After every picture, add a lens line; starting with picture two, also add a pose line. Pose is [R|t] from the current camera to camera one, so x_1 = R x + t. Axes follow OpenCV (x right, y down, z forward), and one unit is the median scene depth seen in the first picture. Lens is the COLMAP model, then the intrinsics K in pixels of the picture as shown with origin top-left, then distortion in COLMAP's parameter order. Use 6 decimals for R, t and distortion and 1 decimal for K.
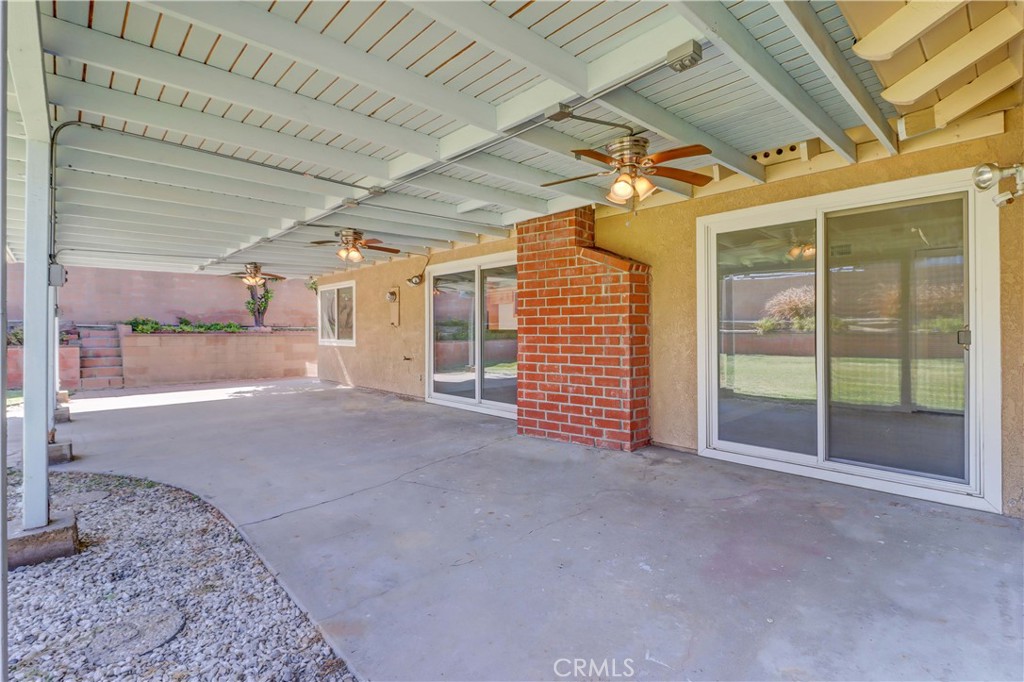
lens RADIAL K [[474.4, 0, 511.4], [0, 474.4, 331.0], [0, 0, 1]] dist [0.018751, -0.012020]
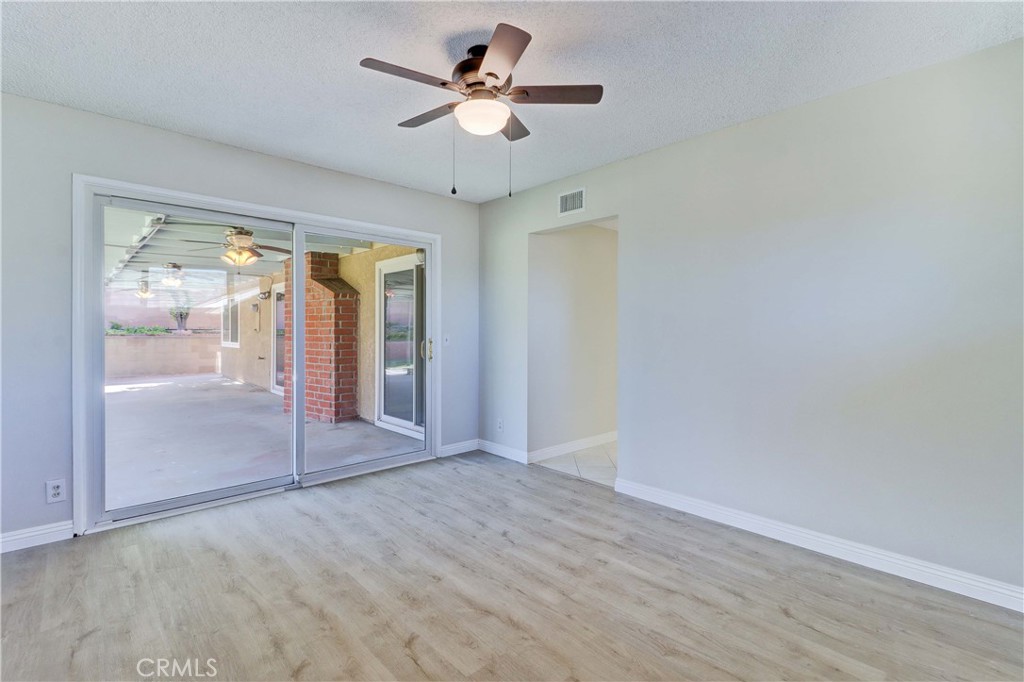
lens RADIAL K [[474.4, 0, 511.4], [0, 474.4, 331.0], [0, 0, 1]] dist [0.018751, -0.012020]
pose [[0.999969, -0.000650, -0.007861, 0.448671], [0.000695, 0.999984, 0.005657, -0.019637], [0.007857, -0.005662, 0.999953, -0.248043]]
